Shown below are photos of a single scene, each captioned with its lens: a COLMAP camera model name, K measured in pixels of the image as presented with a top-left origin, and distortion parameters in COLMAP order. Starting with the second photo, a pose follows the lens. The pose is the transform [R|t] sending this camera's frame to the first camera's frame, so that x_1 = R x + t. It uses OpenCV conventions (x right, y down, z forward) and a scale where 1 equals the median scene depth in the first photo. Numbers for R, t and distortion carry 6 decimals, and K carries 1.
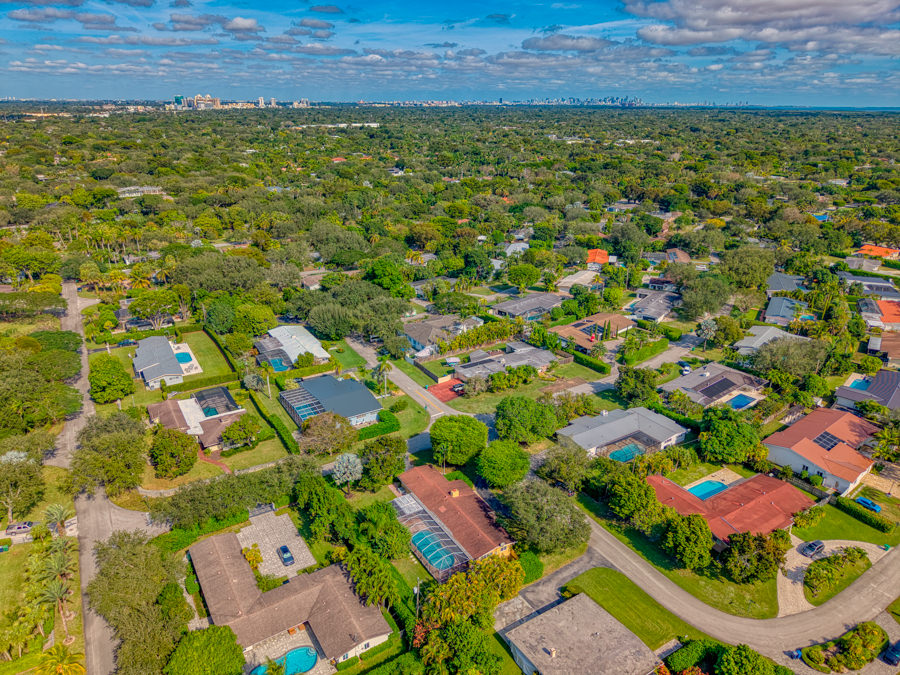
lens RADIAL K [[603.0, 0, 450.0], [0, 603.0, 337.5], [0, 0, 1]] dist [0.009736, -0.012806]
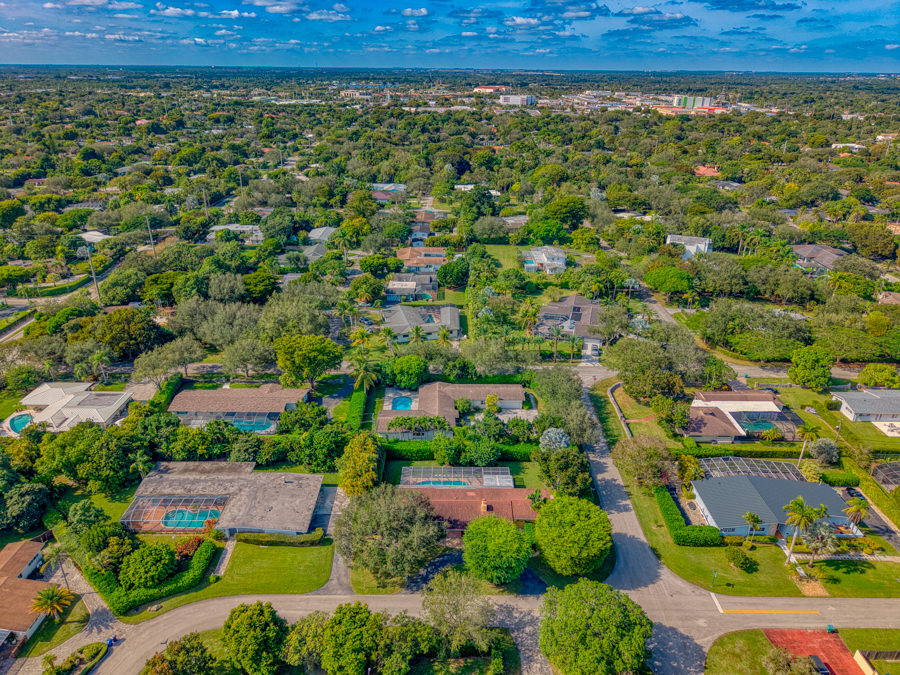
lens RADIAL K [[603.0, 0, 450.0], [0, 603.0, 337.5], [0, 0, 1]] dist [0.009736, -0.012806]
pose [[-0.534949, 0.331492, -0.777138, 0.297876], [-0.318149, 0.773075, 0.548759, -0.191211], [0.782695, 0.540803, -0.308091, 0.496878]]
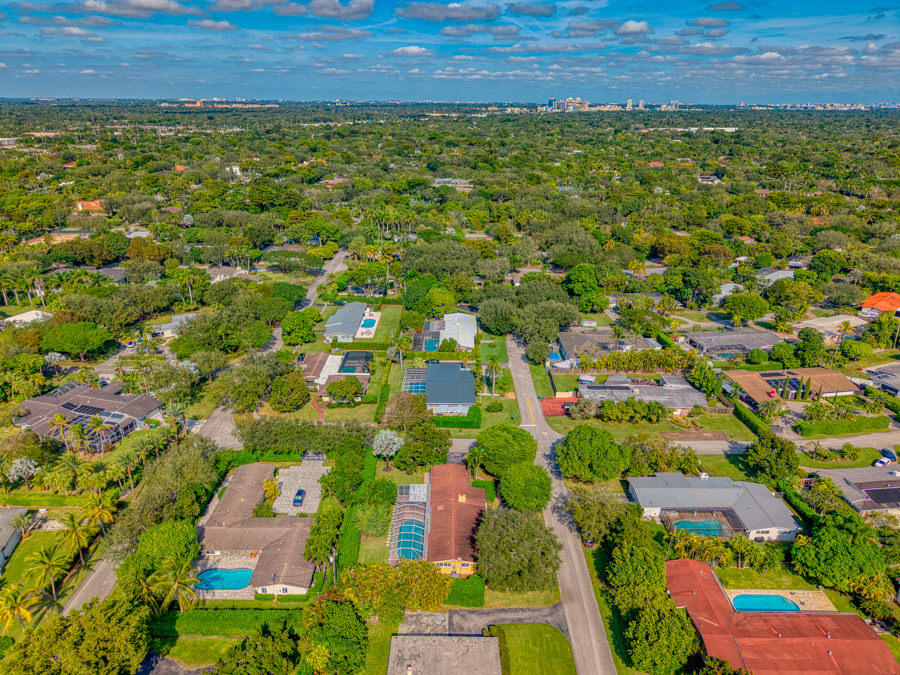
lens RADIAL K [[603.0, 0, 450.0], [0, 603.0, 337.5], [0, 0, 1]] dist [0.009736, -0.012806]
pose [[0.844318, 0.193799, -0.499569, 0.195753], [-0.195613, 0.979439, 0.049351, -0.019858], [0.498861, 0.056054, 0.864867, 0.054754]]
